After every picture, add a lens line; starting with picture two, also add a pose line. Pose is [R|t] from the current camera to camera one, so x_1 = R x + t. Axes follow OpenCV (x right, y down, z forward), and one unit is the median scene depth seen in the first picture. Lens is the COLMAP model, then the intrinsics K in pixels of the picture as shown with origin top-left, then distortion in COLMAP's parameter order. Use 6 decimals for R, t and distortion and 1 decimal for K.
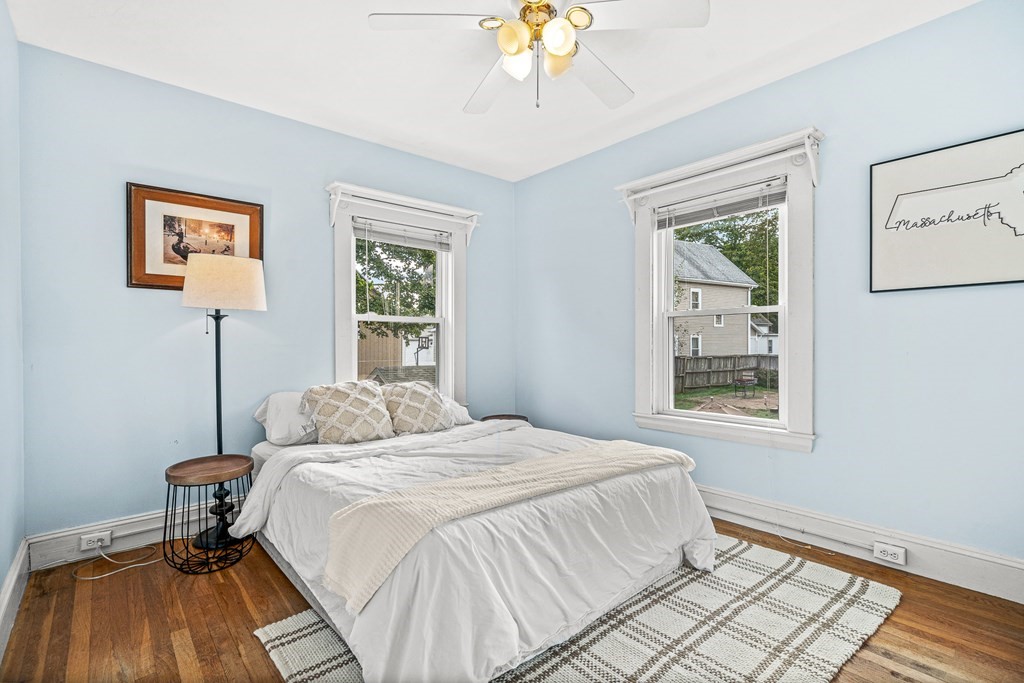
lens RADIAL K [[474.3, 0, 514.5], [0, 474.3, 346.7], [0, 0, 1]] dist [-0.000107, 0.000454]
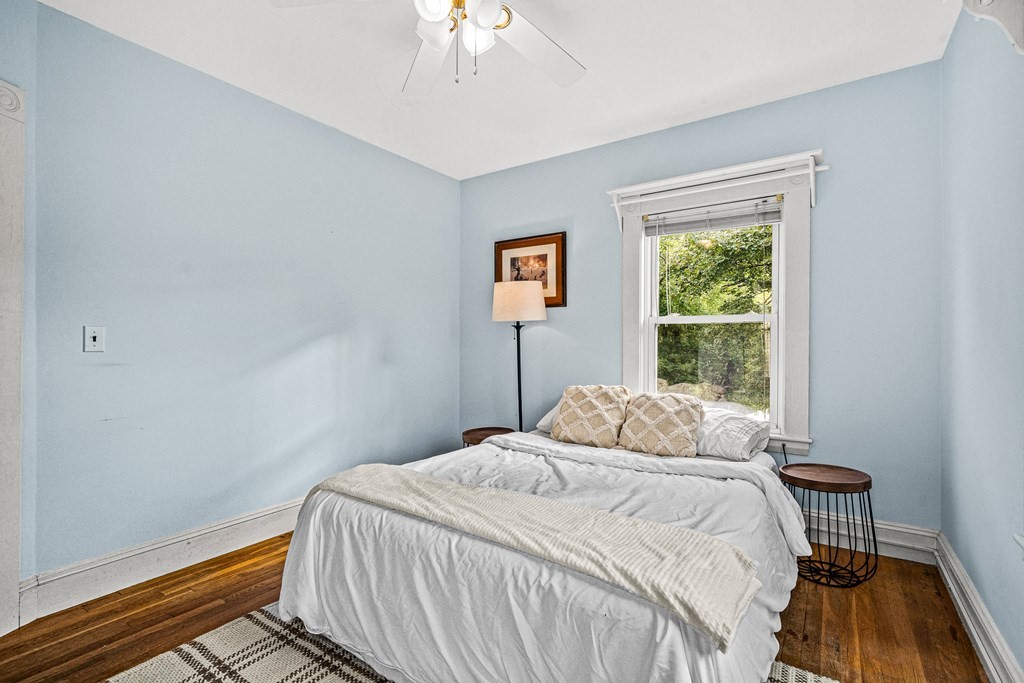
lens RADIAL K [[474.3, 0, 516.5], [0, 474.3, 341.0], [0, 0, 1]] dist [-0.000107, 0.000454]
pose [[0.257756, -0.008486, -0.966173, 0.833609], [-0.018807, 0.999728, -0.013798, -0.004576], [0.966027, 0.021727, 0.257527, 0.810267]]
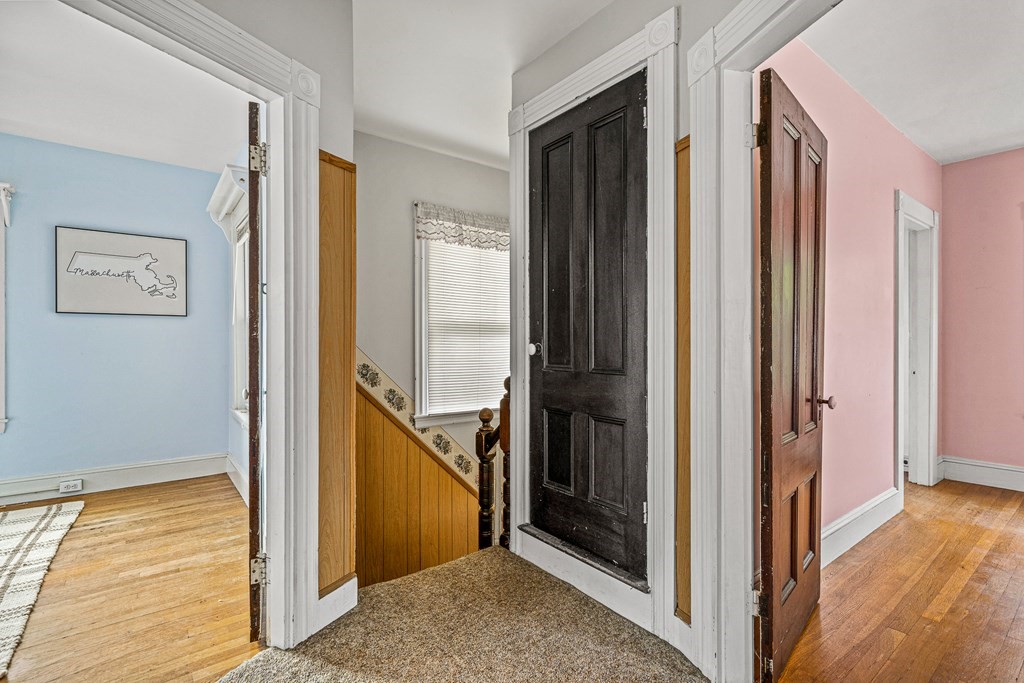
lens RADIAL K [[474.3, 0, 509.9], [0, 474.3, 348.3], [0, 0, 1]] dist [-0.000107, 0.000454]
pose [[0.063423, 0.000721, 0.997986, -0.379054], [0.006577, 0.999978, -0.001141, 0.003243], [-0.997965, 0.006636, 0.063417, -0.297948]]
